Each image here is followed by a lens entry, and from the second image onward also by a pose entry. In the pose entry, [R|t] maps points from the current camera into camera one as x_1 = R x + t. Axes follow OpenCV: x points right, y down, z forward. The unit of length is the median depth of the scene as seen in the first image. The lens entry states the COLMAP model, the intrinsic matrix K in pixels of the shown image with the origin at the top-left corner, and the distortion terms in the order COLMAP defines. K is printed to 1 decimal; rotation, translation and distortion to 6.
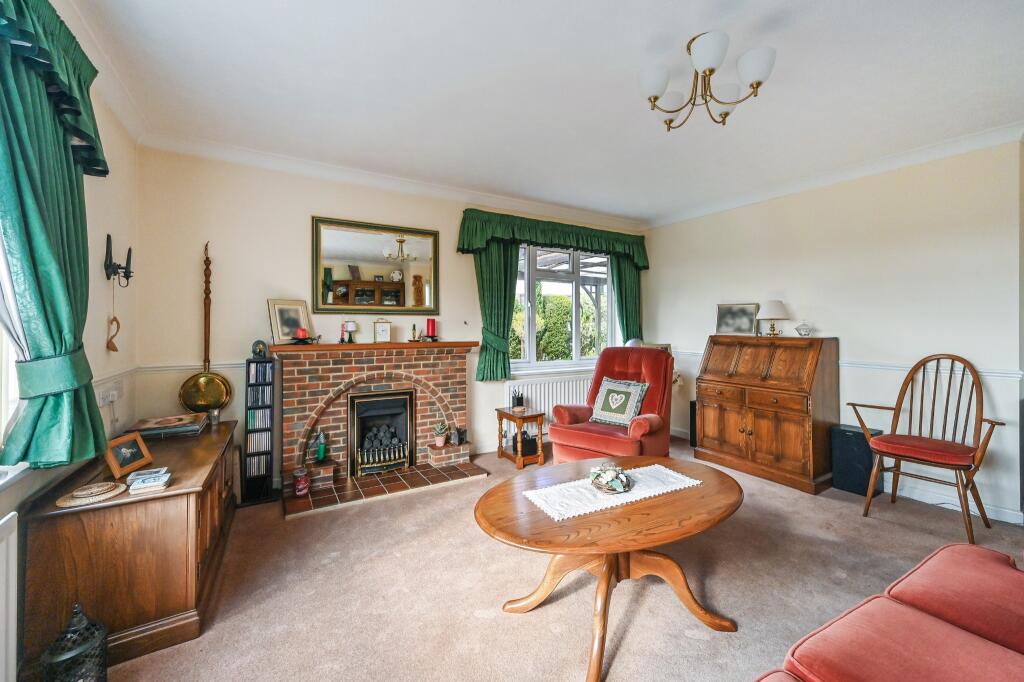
lens RADIAL K [[406.9, 0, 504.8], [0, 406.9, 318.7], [0, 0, 1]] dist [-0.001986, -0.000233]
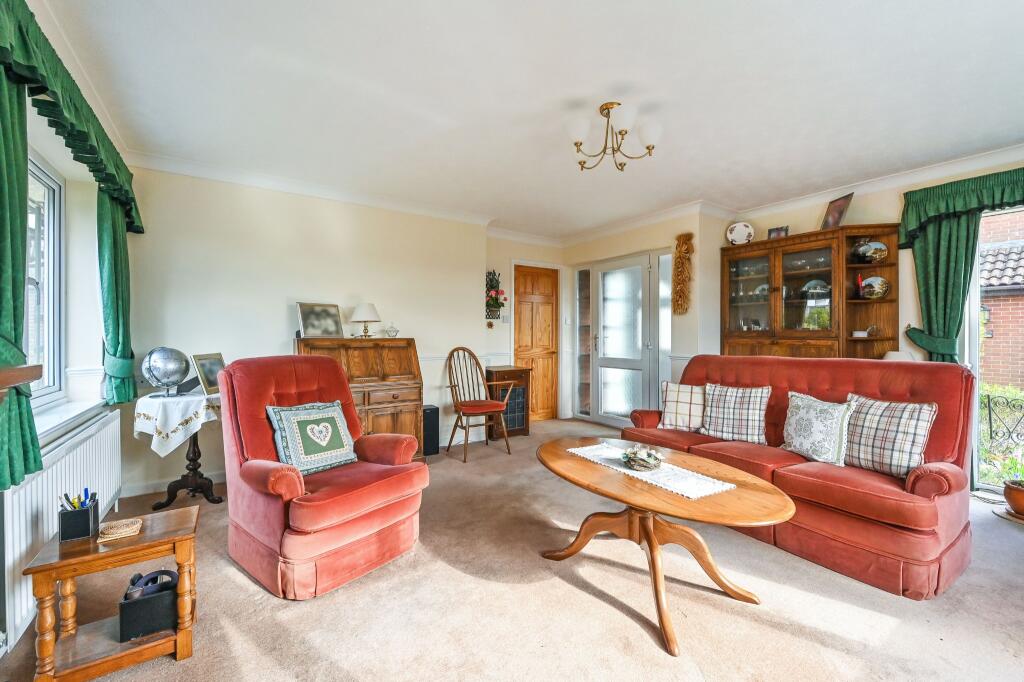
lens RADIAL K [[406.9, 0, 507.7], [0, 406.9, 336.4], [0, 0, 1]] dist [-0.001986, -0.000233]
pose [[-0.068332, -0.002737, 0.997659, -0.596491], [-0.020996, 0.999779, 0.001305, 0.043966], [-0.997442, -0.020858, -0.068375, 1.040077]]
